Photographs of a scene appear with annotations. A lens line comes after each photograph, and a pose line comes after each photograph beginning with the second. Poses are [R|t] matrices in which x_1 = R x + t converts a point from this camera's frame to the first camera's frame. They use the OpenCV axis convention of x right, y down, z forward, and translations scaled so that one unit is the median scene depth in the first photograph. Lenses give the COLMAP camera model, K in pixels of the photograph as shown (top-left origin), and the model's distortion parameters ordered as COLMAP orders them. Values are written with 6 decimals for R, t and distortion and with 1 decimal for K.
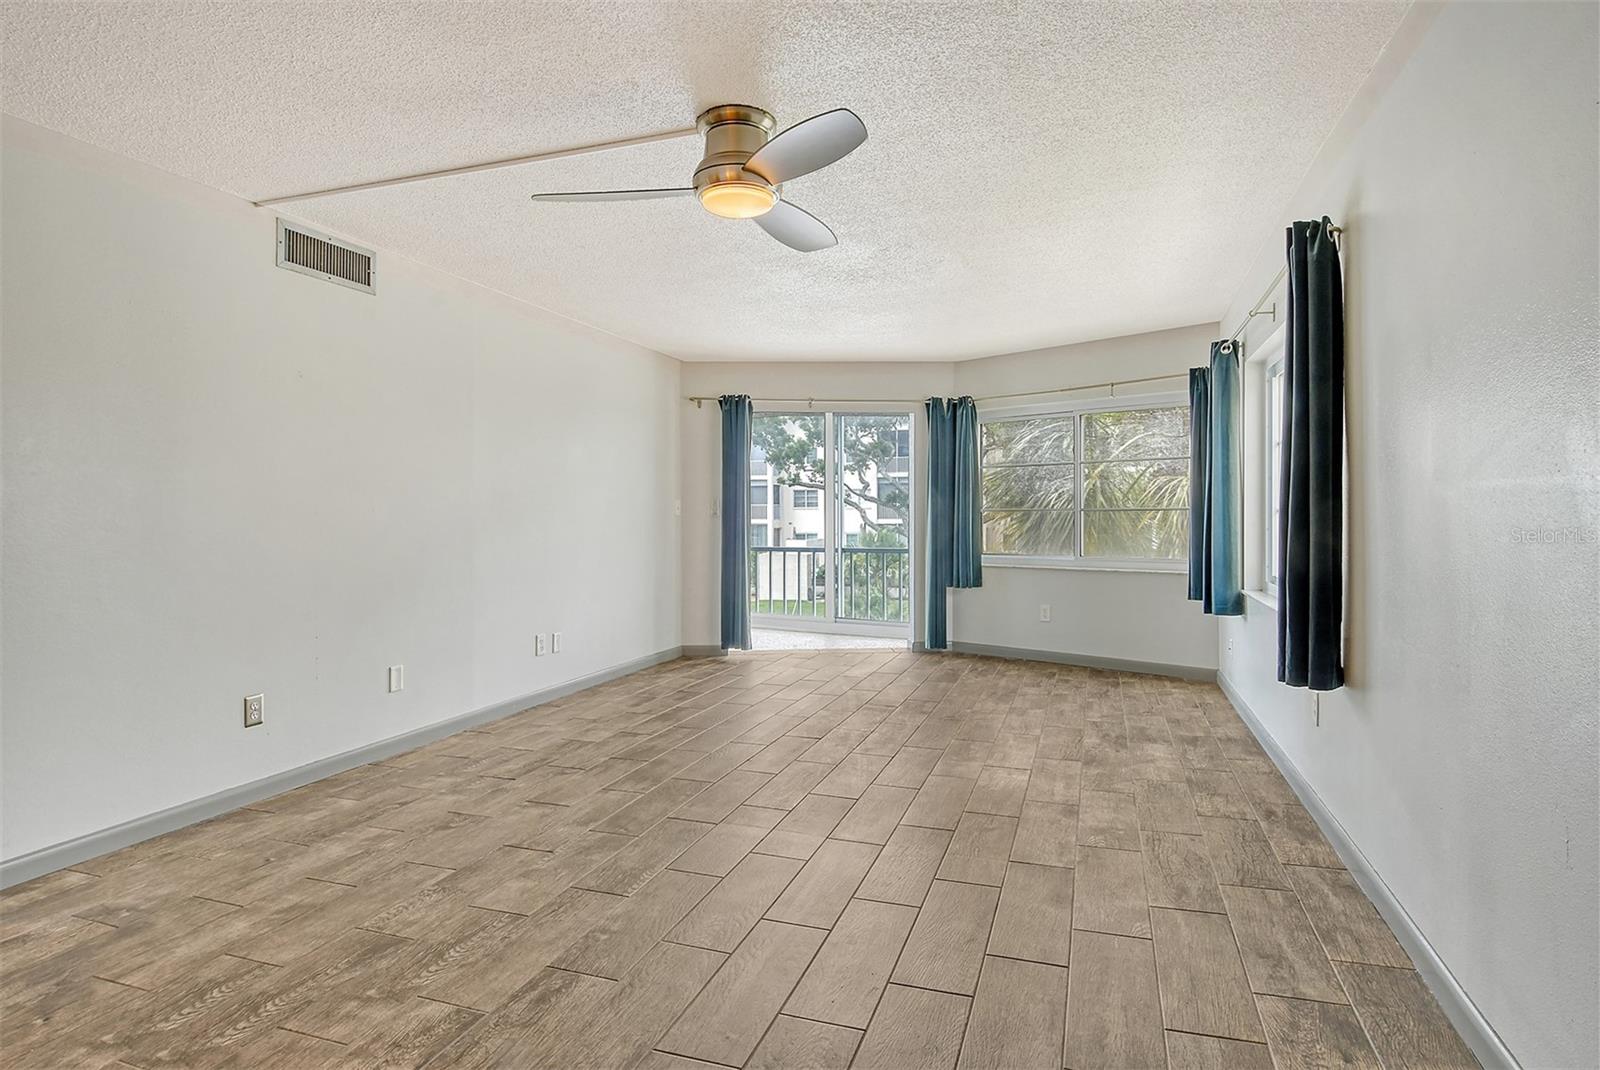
lens RADIAL K [[845.4, 0, 824.6], [0, 845.4, 513.8], [0, 0, 1]] dist [0.012132, -0.020601]
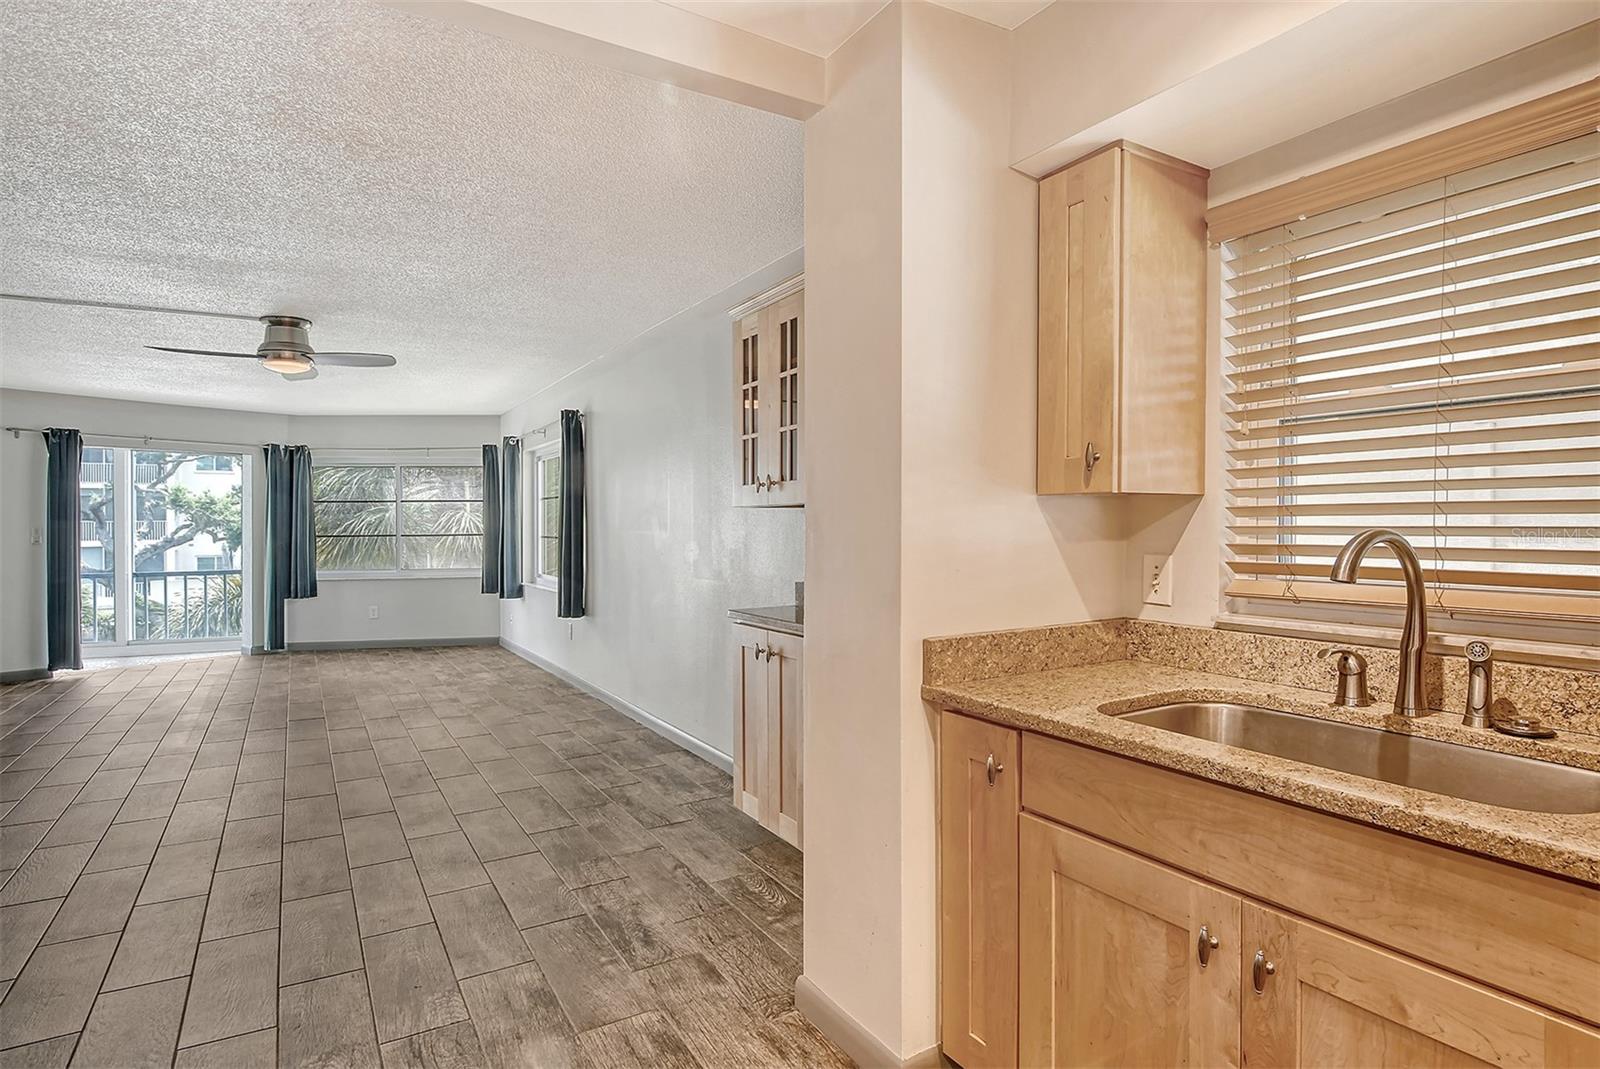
lens RADIAL K [[845.4, 0, 814.3], [0, 845.4, 524.4], [0, 0, 1]] dist [0.012132, -0.020601]
pose [[0.651320, 0.001238, 0.758802, -0.601119], [0.004209, 0.999977, -0.005245, -0.024501], [-0.758791, 0.006610, 0.651300, -0.805444]]
